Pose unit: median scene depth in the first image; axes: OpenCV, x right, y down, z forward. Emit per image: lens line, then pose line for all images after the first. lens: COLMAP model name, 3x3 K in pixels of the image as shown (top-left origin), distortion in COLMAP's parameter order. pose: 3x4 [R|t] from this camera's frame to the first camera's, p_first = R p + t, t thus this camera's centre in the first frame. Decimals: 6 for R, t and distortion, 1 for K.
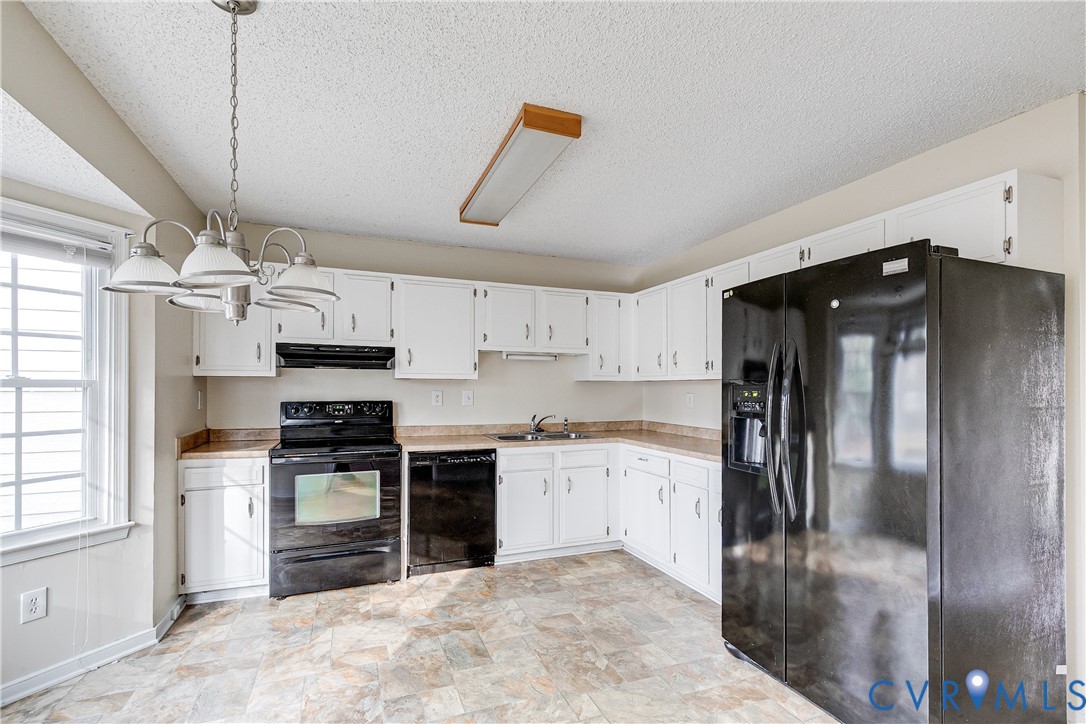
lens RADIAL K [[501.2, 0, 546.5], [0, 501.2, 383.3], [0, 0, 1]] dist [0.001888, -0.000712]
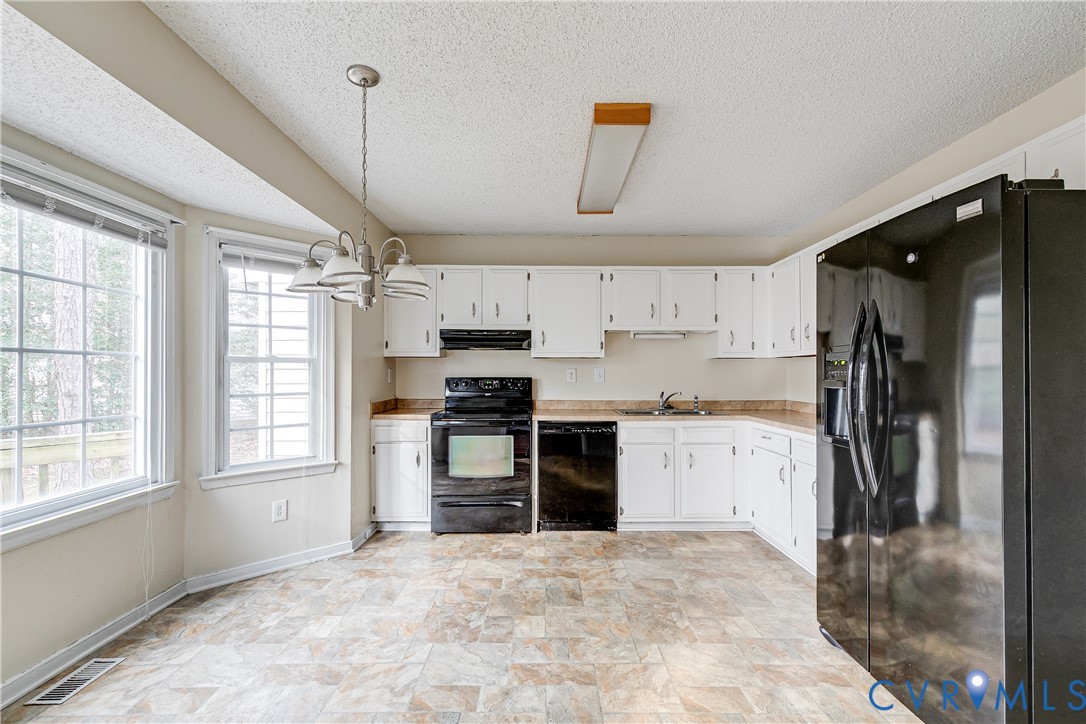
lens RADIAL K [[497.9, 0, 545.1], [0, 497.9, 368.4], [0, 0, 1]] dist [-0.001149, -0.000107]
pose [[0.928673, -0.005911, -0.370851, 0.166245], [0.004354, 0.999978, -0.005036, 0.024352], [0.370873, 0.003062, 0.928679, -0.045912]]
